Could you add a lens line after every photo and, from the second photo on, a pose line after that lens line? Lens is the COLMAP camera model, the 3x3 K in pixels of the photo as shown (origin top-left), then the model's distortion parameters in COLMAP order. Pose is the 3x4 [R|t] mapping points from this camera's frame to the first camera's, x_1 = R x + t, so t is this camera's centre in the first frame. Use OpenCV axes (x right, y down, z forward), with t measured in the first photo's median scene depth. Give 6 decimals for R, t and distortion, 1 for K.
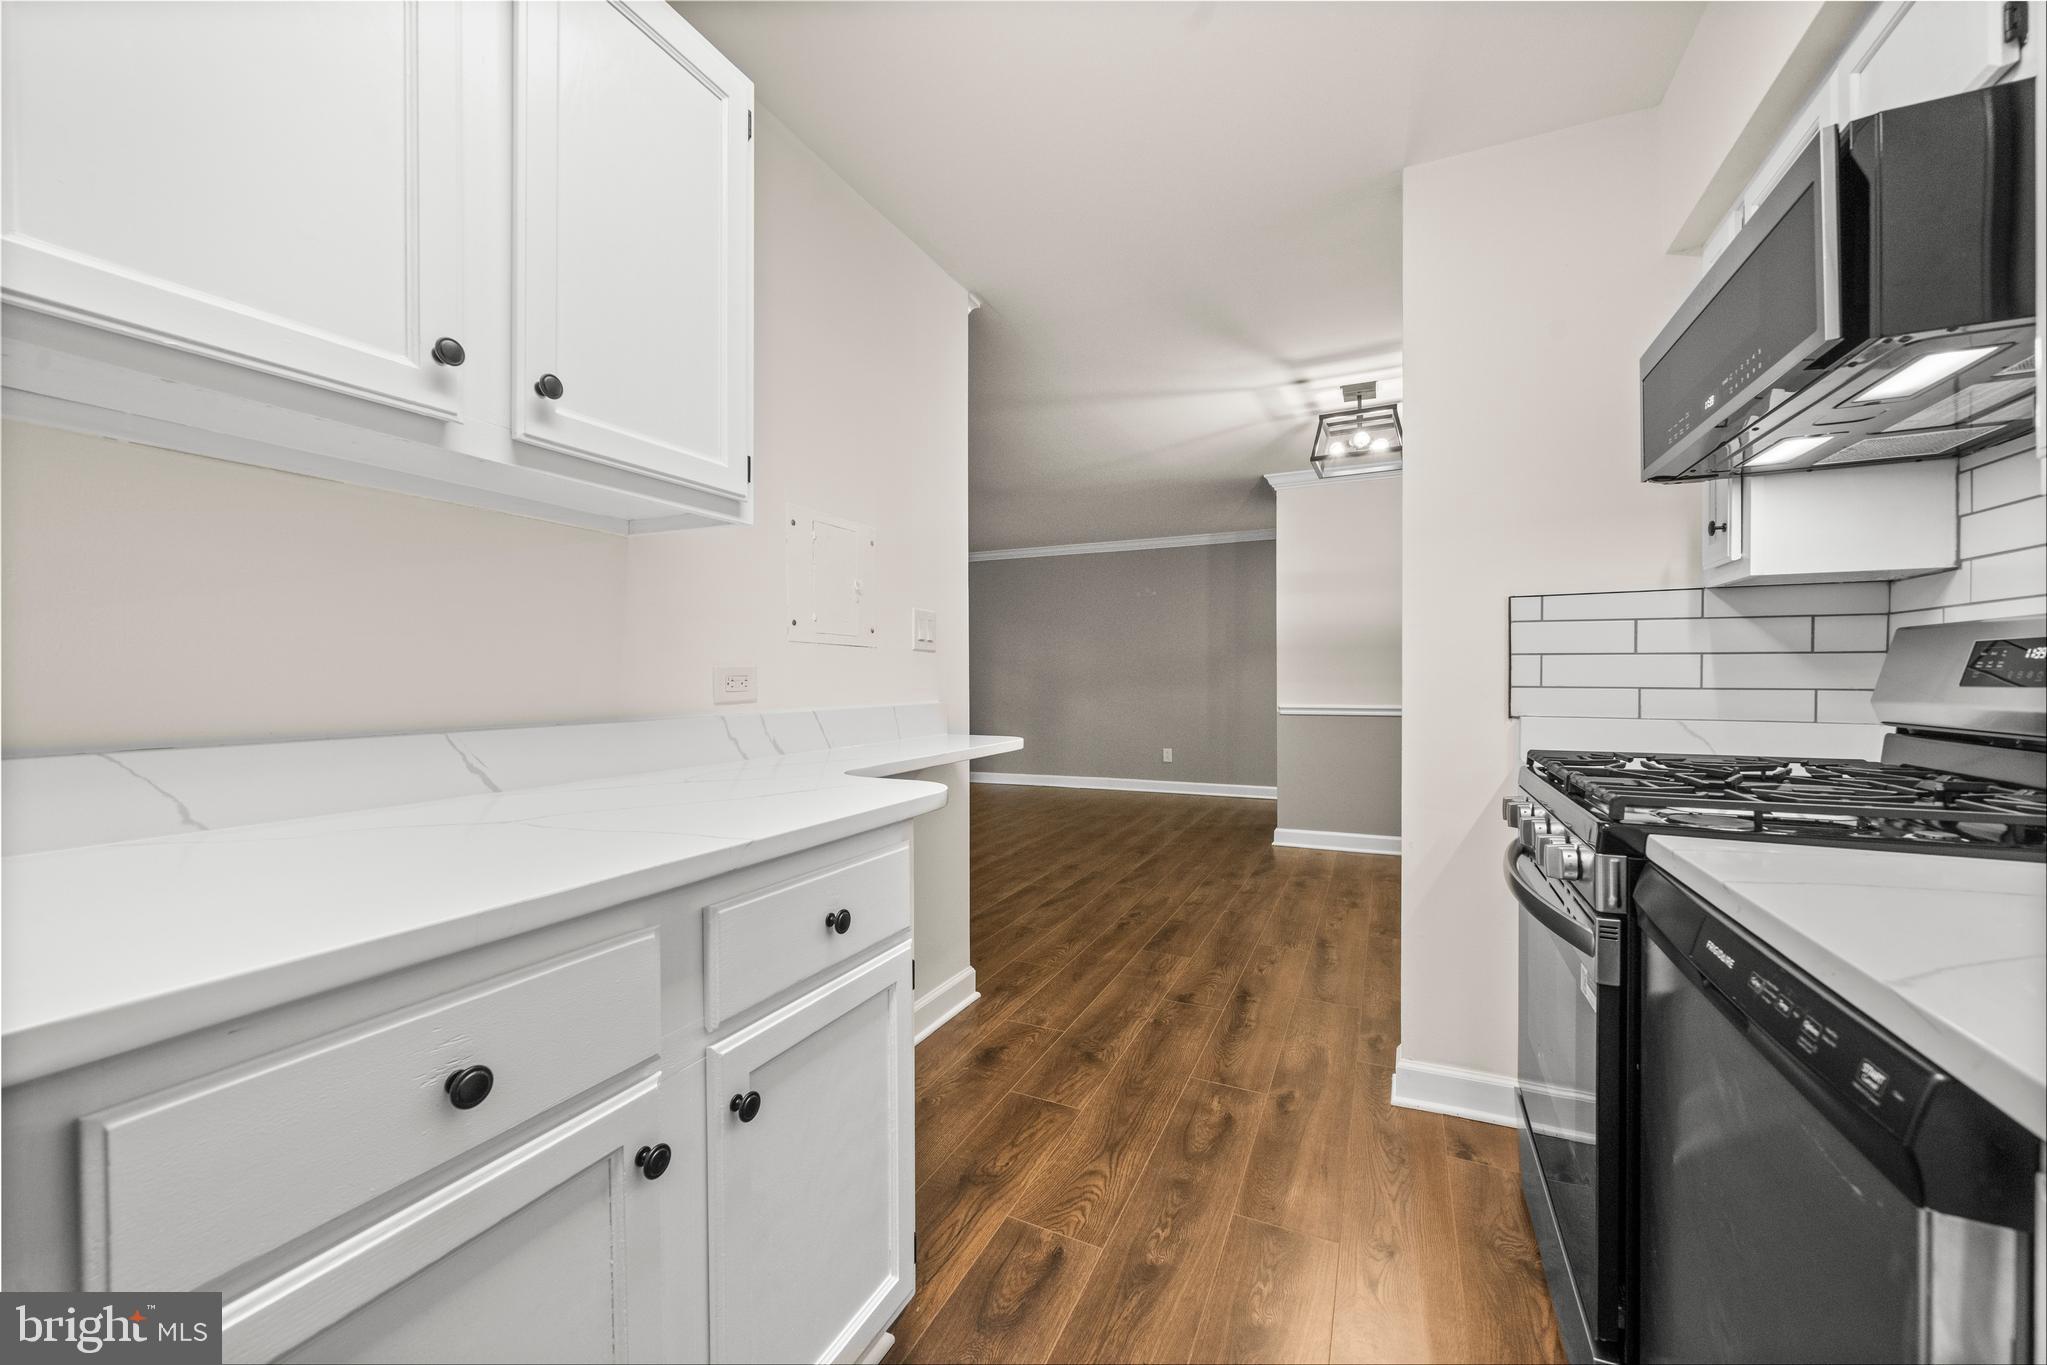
lens RADIAL K [[796.6, 0, 1013.7], [0, 796.6, 686.6], [0, 0, 1]] dist [-0.001207, -0.000229]
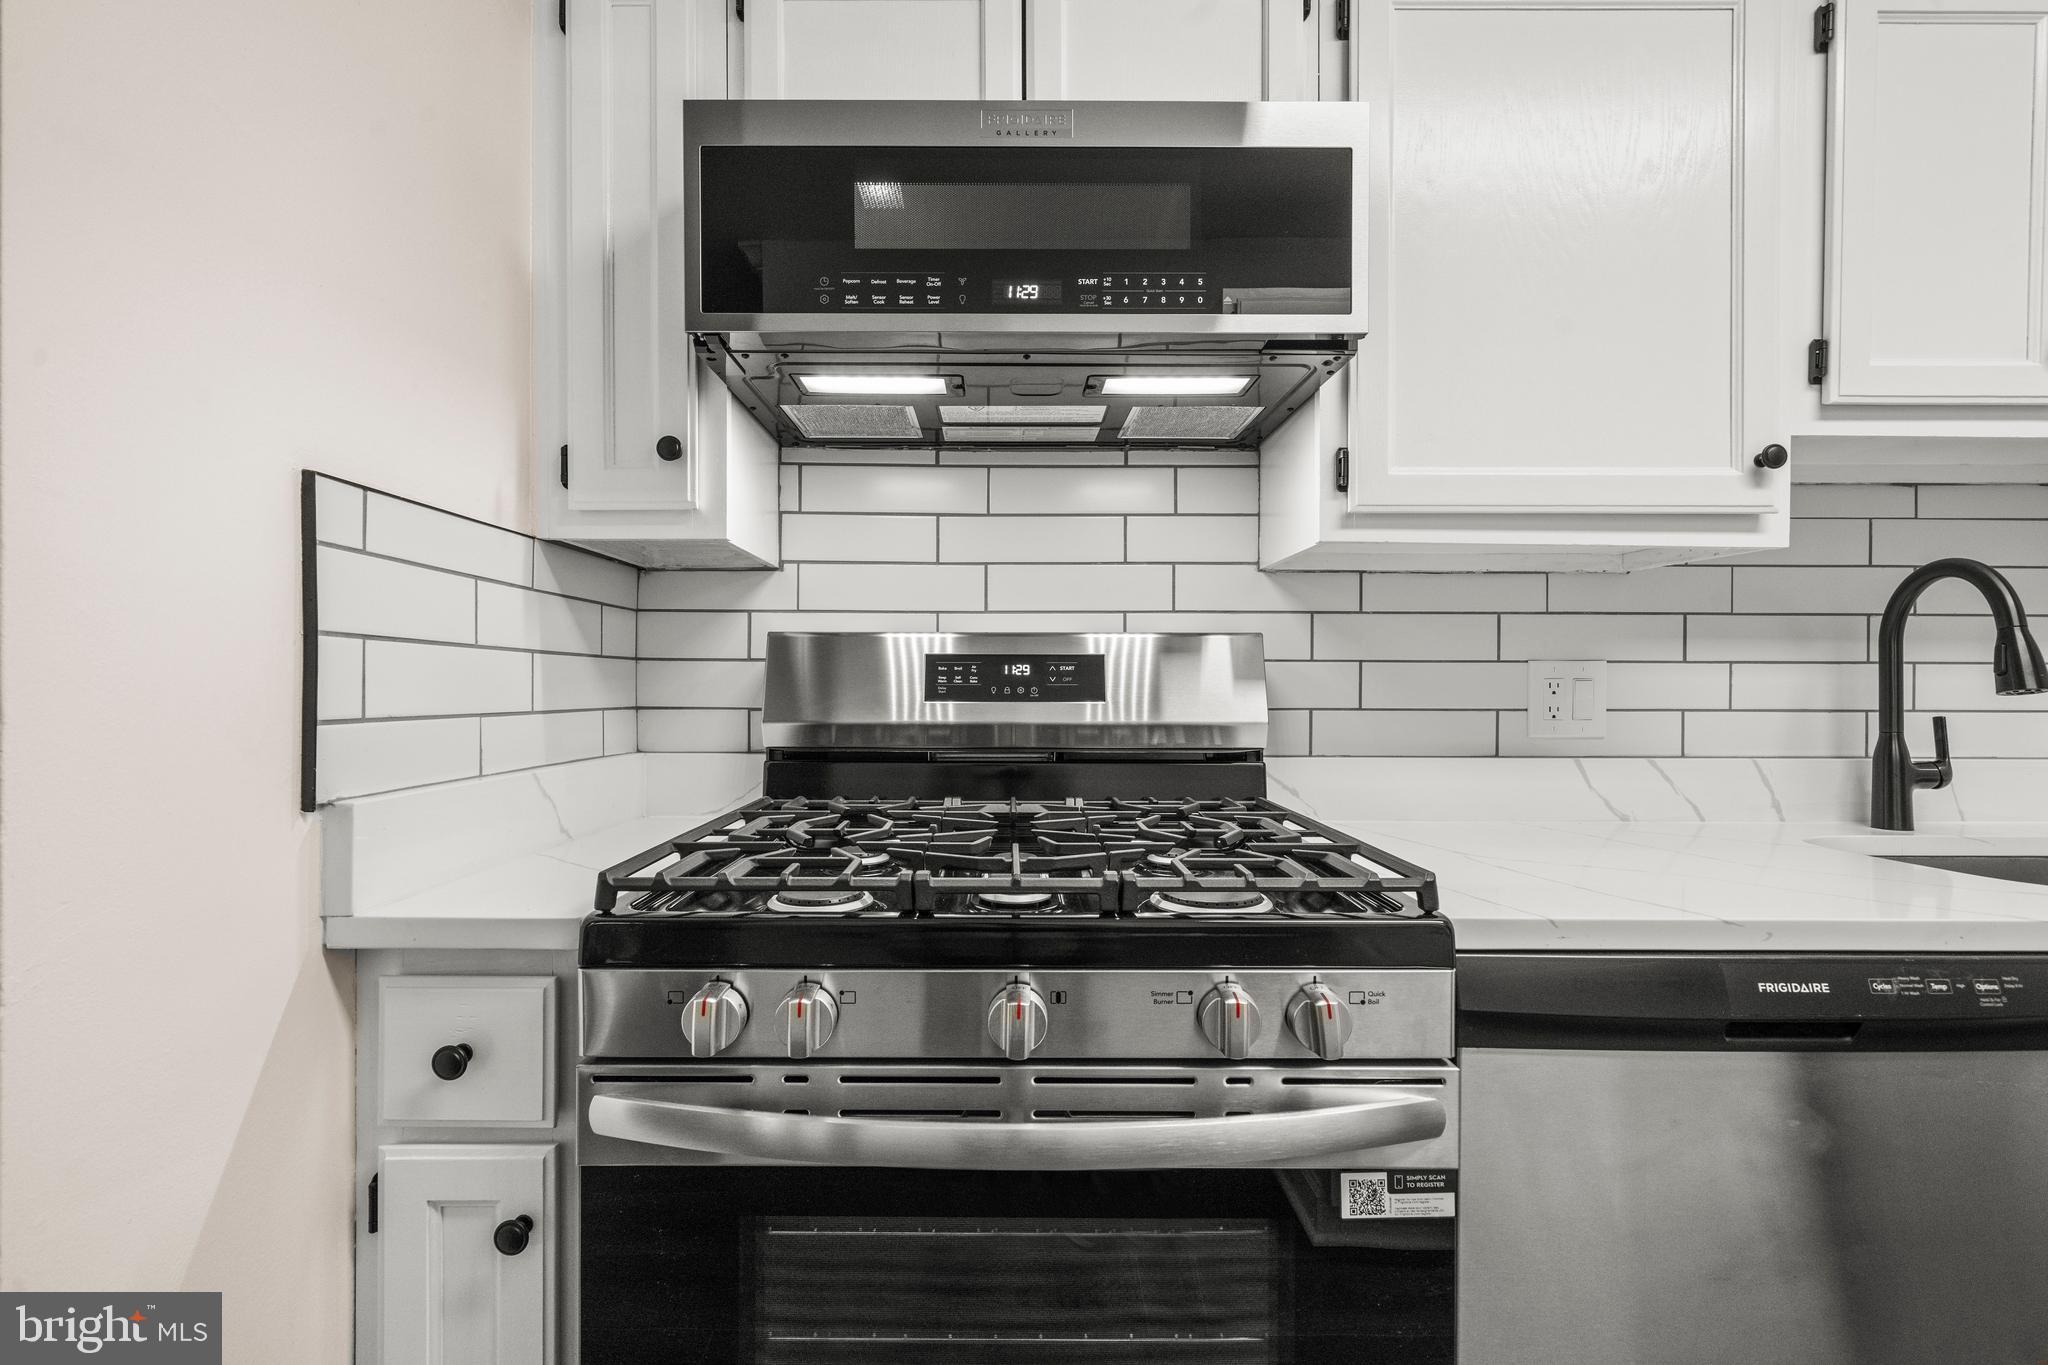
lens RADIAL K [[894.8, 0, 1011.1], [0, 894.8, 684.1], [0, 0, 1]] dist [-0.000045, 0.000217]
pose [[-0.431523, 0.000919, 0.902101, 0.134387], [0.008851, 0.999956, 0.003216, -0.016930], [-0.902058, 0.009372, -0.431512, 0.961247]]
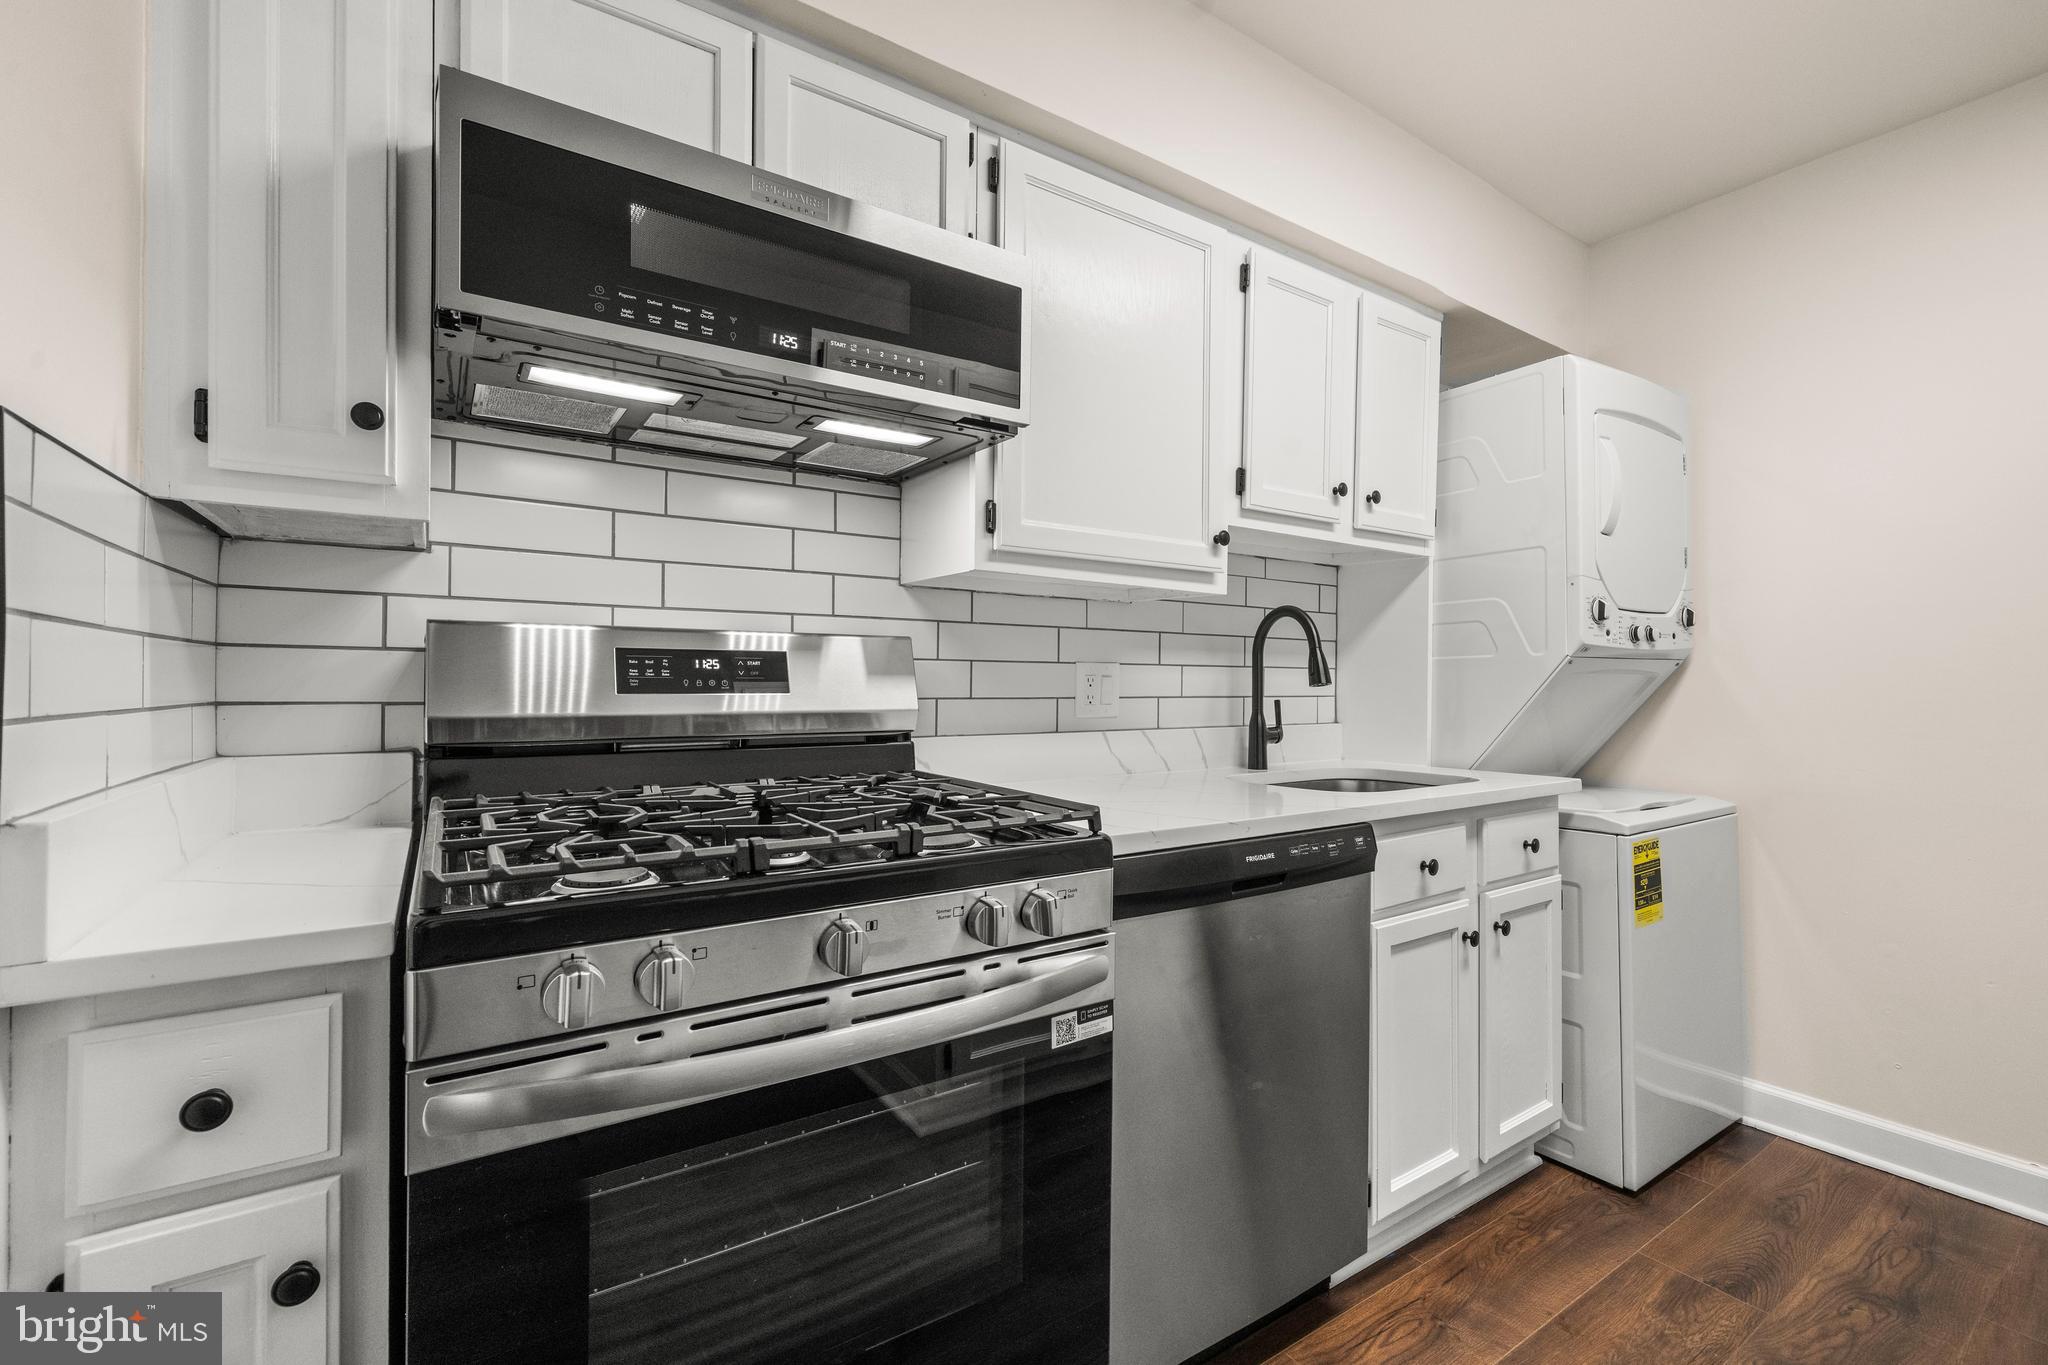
lens RADIAL K [[867.4, 0, 1011.7], [0, 867.4, 677.2], [0, 0, 1]] dist [-0.000016, 0.000362]
pose [[-0.854053, -0.002679, 0.520179, 0.165036], [0.000395, 0.999983, 0.005799, -0.018993], [-0.520186, 0.005158, -0.854037, 1.161916]]
